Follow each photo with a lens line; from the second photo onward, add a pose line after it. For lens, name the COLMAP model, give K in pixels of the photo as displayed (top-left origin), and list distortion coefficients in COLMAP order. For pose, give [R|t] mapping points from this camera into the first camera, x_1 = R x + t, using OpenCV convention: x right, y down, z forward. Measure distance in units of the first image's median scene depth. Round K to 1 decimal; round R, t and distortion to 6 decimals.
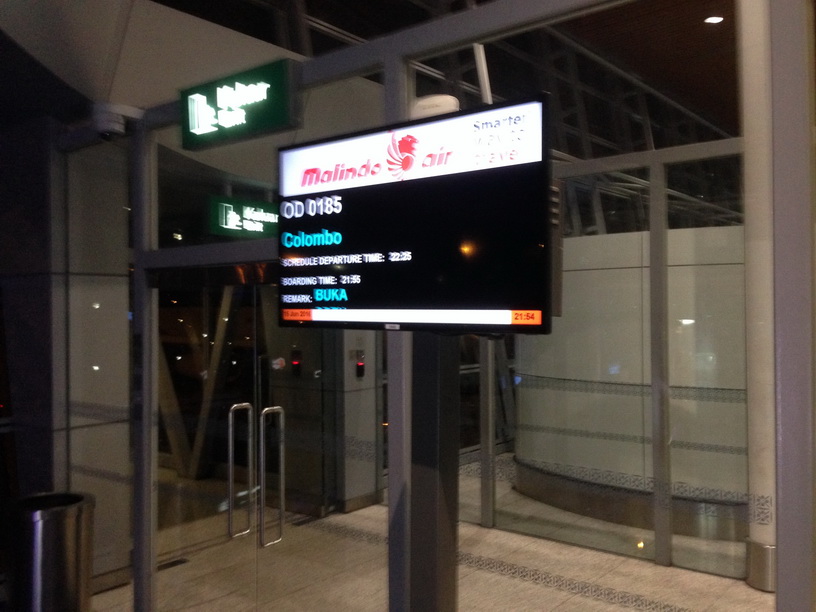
lens RADIAL K [[763.7, 0, 407.4], [0, 763.7, 308.3], [0, 0, 1]] dist [-0.001506, 0.000000]
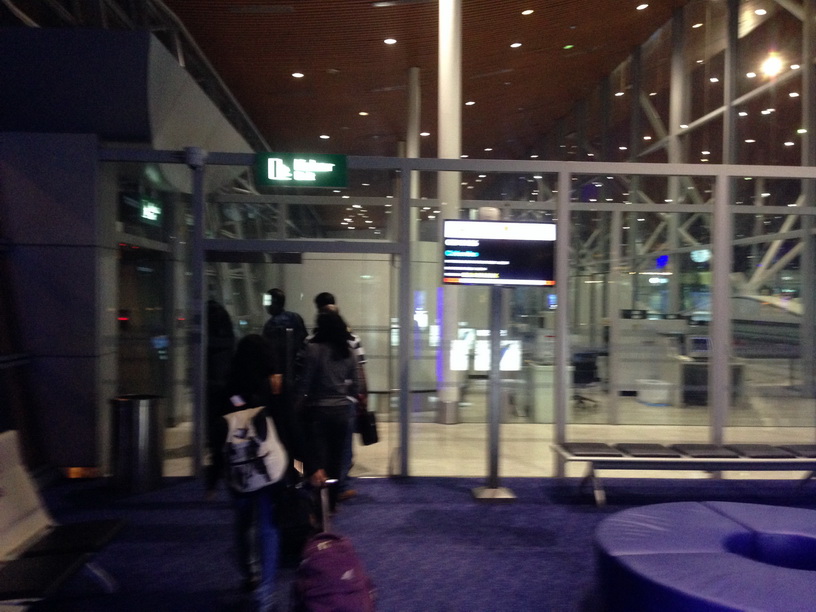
lens RADIAL K [[763.7, 0, 408.9], [0, 763.7, 304.7], [0, 0, 1]] dist [-0.001506, 0.000000]
pose [[0.750058, 0.003930, 0.661360, -2.232106], [-0.020552, 0.999638, 0.017368, 0.055197], [-0.661052, -0.026619, 0.749867, -1.046023]]
